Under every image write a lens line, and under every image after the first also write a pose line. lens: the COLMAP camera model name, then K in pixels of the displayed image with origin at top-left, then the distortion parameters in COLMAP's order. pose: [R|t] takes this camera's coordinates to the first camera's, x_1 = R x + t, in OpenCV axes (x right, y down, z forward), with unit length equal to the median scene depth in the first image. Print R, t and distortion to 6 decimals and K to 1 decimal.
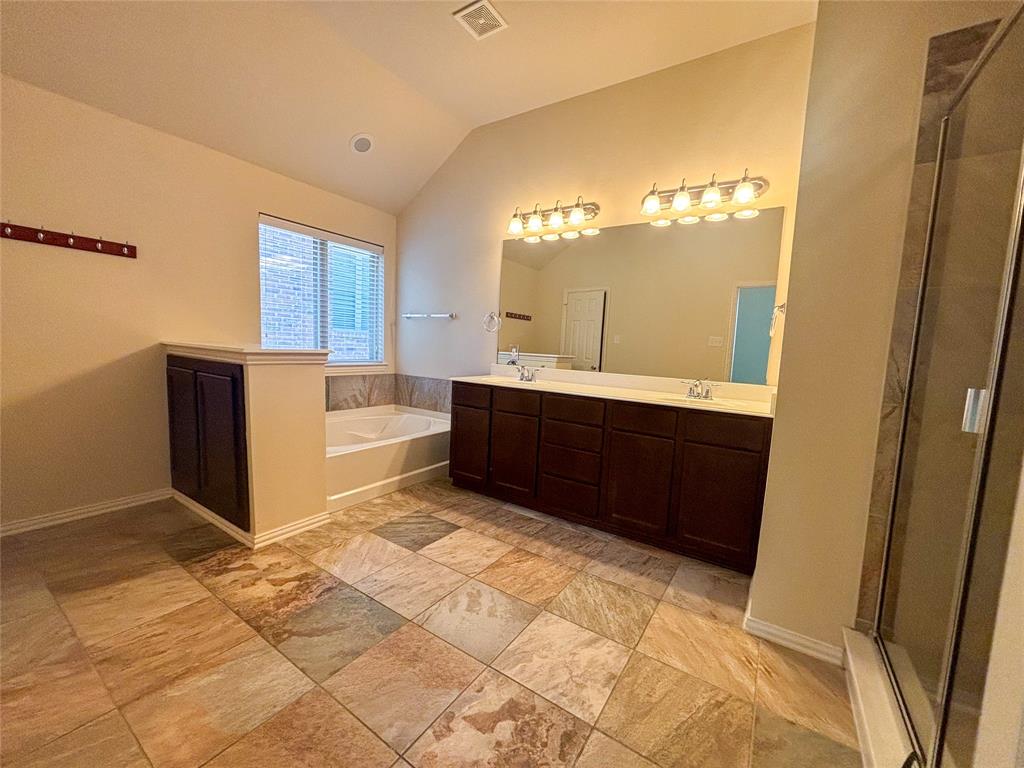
lens RADIAL K [[411.2, 0, 512.6], [0, 411.2, 385.6], [0, 0, 1]] dist [0.000738, -0.000140]
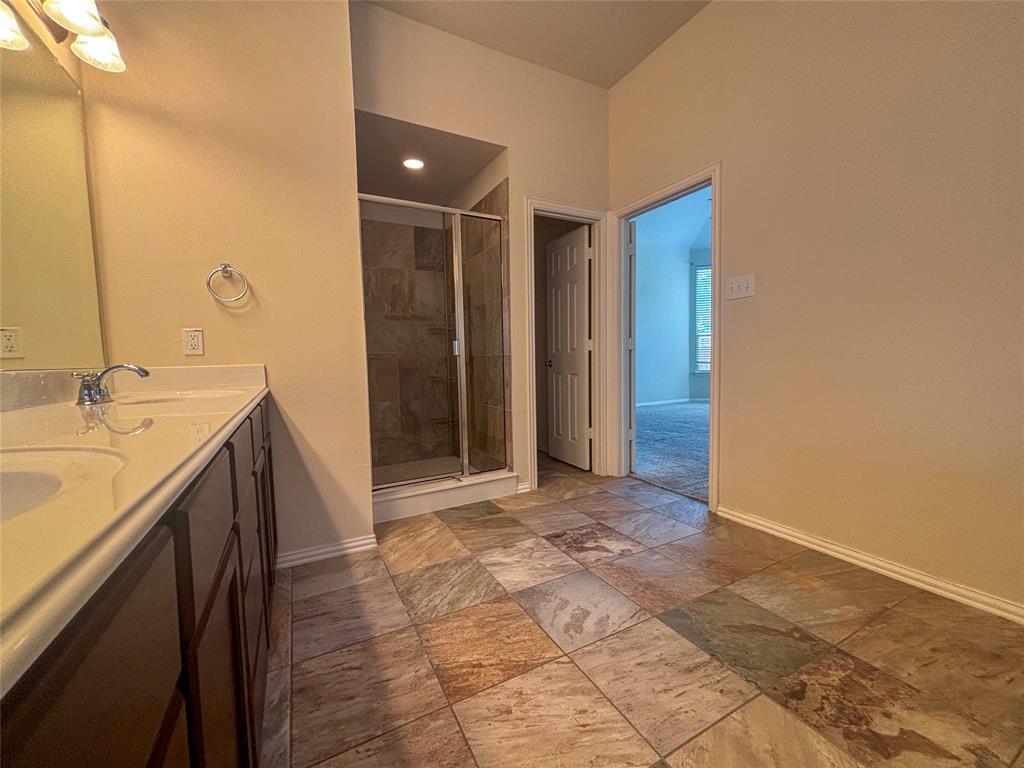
lens RADIAL K [[411.2, 0, 508.2], [0, 411.2, 383.8], [0, 0, 1]] dist [0.000738, -0.000140]
pose [[-0.873559, -0.056956, 0.483374, -0.315650], [0.033012, 0.983909, 0.175593, -0.087829], [-0.485597, 0.169348, -0.857622, 1.550103]]
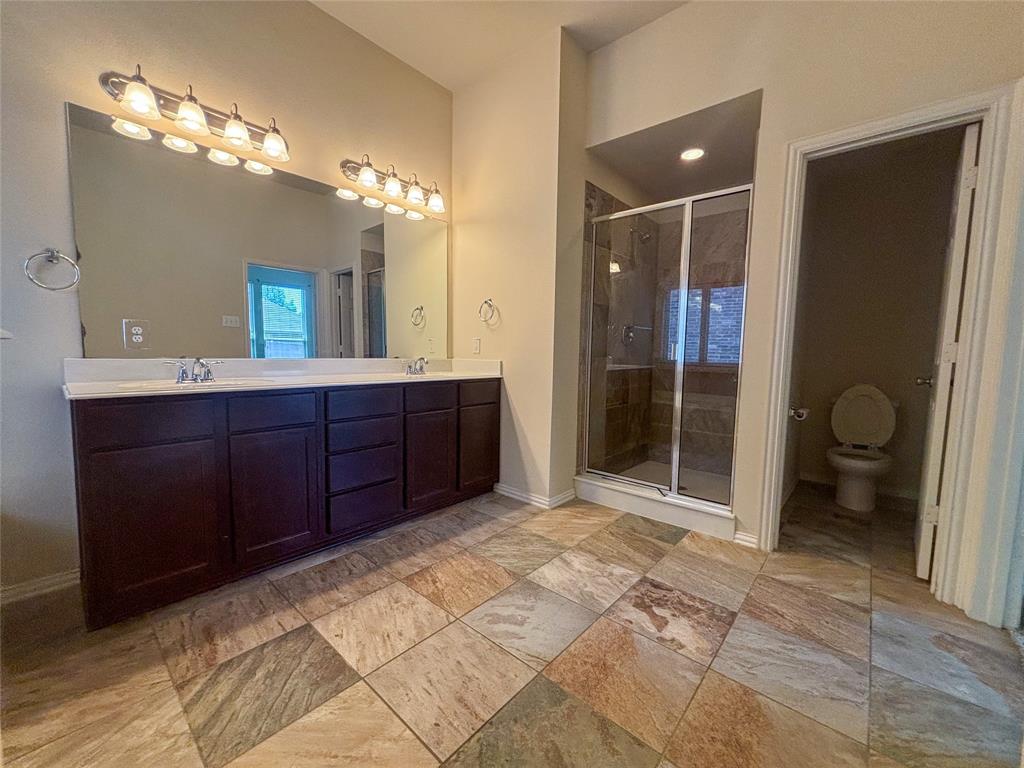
lens RADIAL K [[411.2, 0, 511.1], [0, 411.2, 383.2], [0, 0, 1]] dist [0.000738, -0.000140]
pose [[0.139513, -0.122977, 0.982554, -0.806892], [0.087996, 0.989872, 0.111398, -0.059513], [-0.986303, 0.070919, 0.148922, 0.752495]]
